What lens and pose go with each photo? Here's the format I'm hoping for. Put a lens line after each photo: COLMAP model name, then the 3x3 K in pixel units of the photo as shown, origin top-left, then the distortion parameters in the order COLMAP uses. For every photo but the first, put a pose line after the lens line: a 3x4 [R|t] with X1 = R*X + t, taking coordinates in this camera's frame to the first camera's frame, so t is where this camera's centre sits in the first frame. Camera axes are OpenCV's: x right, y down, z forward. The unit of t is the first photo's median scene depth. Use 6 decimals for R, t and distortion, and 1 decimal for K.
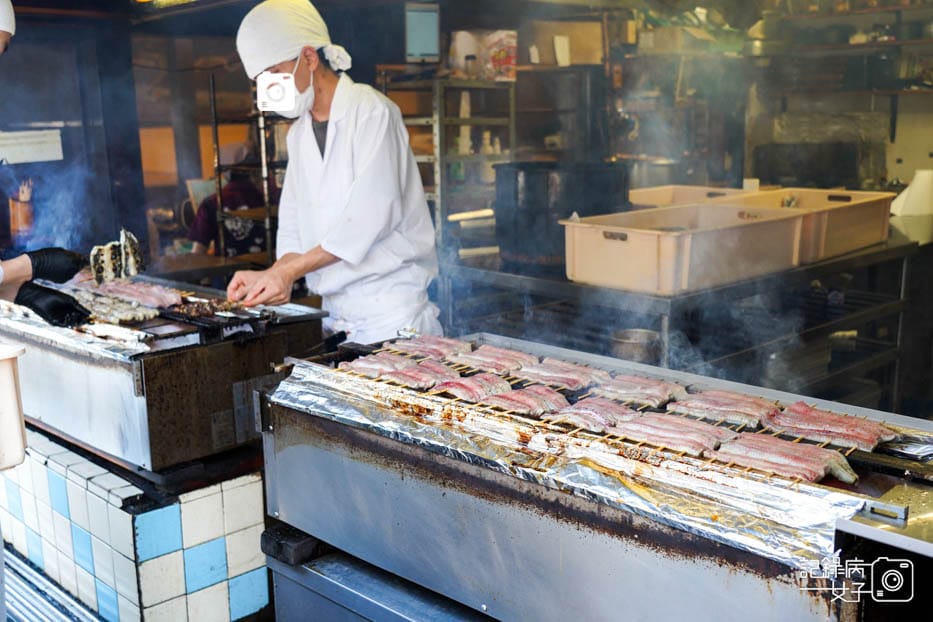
lens RADIAL K [[1033.5, 0, 466.5], [0, 1033.5, 311.0], [0, 0, 1]] dist [0.001395, 0.001927]
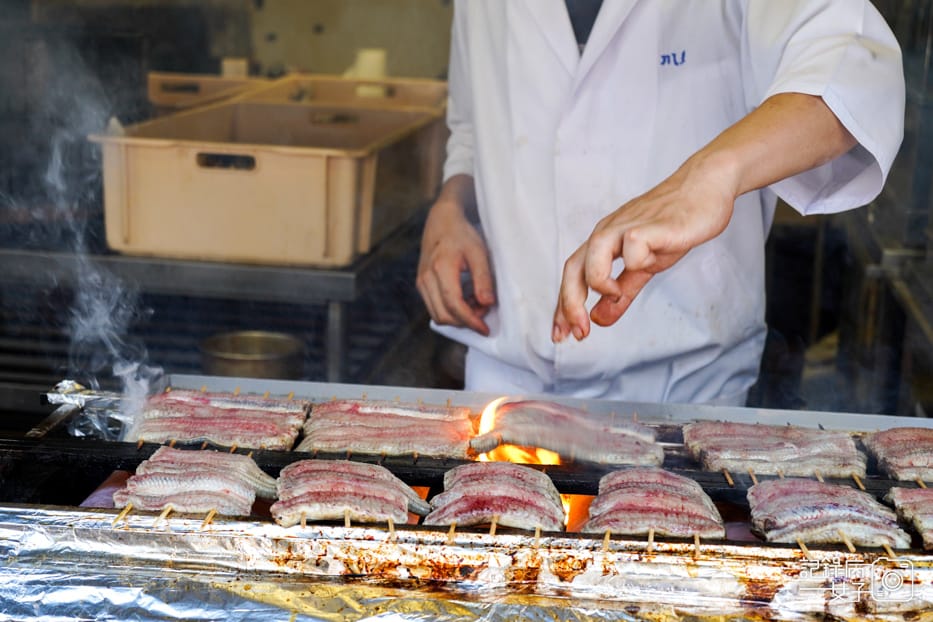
lens RADIAL K [[1533.3, 0, 466.5], [0, 1533.3, 311.0], [0, 0, 1]] dist [-0.018116, -0.023727]
pose [[0.744888, -0.092270, 0.660778, -0.303876], [0.071769, 0.995726, 0.058137, -0.033873], [-0.663318, 0.004118, 0.748326, 0.340695]]
